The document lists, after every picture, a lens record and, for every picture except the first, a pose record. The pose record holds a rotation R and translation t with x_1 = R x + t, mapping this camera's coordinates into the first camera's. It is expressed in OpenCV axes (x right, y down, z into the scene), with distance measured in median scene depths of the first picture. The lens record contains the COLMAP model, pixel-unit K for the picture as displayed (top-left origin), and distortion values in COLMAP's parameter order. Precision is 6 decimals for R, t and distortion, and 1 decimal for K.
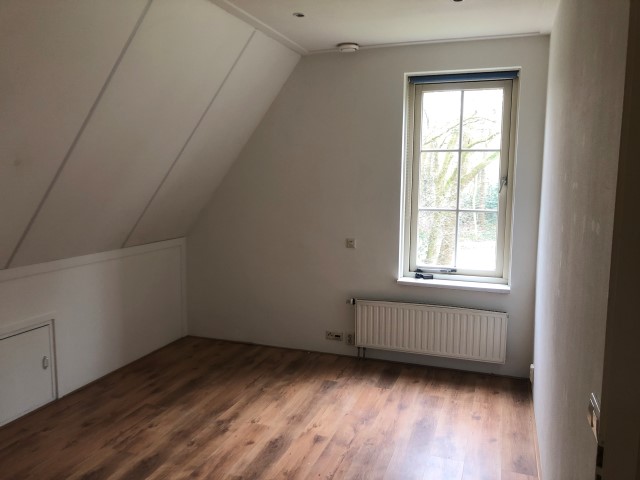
lens RADIAL K [[522.2, 0, 320.0], [0, 522.2, 240.0], [0, 0, 1]] dist [0.011539, 0.002784]
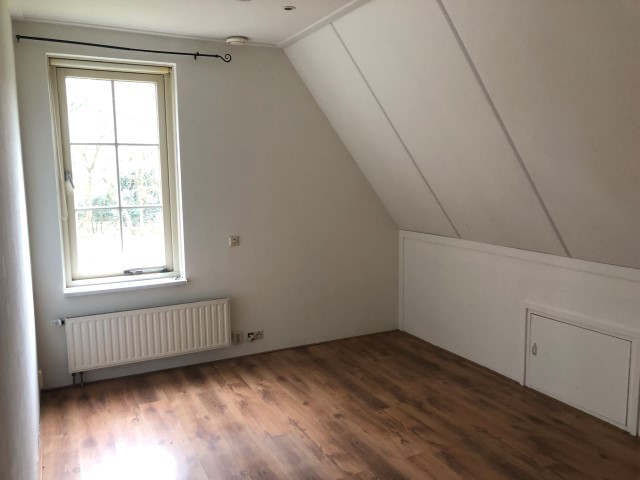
lens RADIAL K [[522.2, 0, 320.0], [0, 522.2, 240.0], [0, 0, 1]] dist [0.011539, 0.002784]
pose [[0.681074, -0.109721, 0.723947, -0.188566], [0.107735, 0.992965, 0.049138, -0.006066], [-0.724245, 0.044528, 0.688103, 0.091700]]
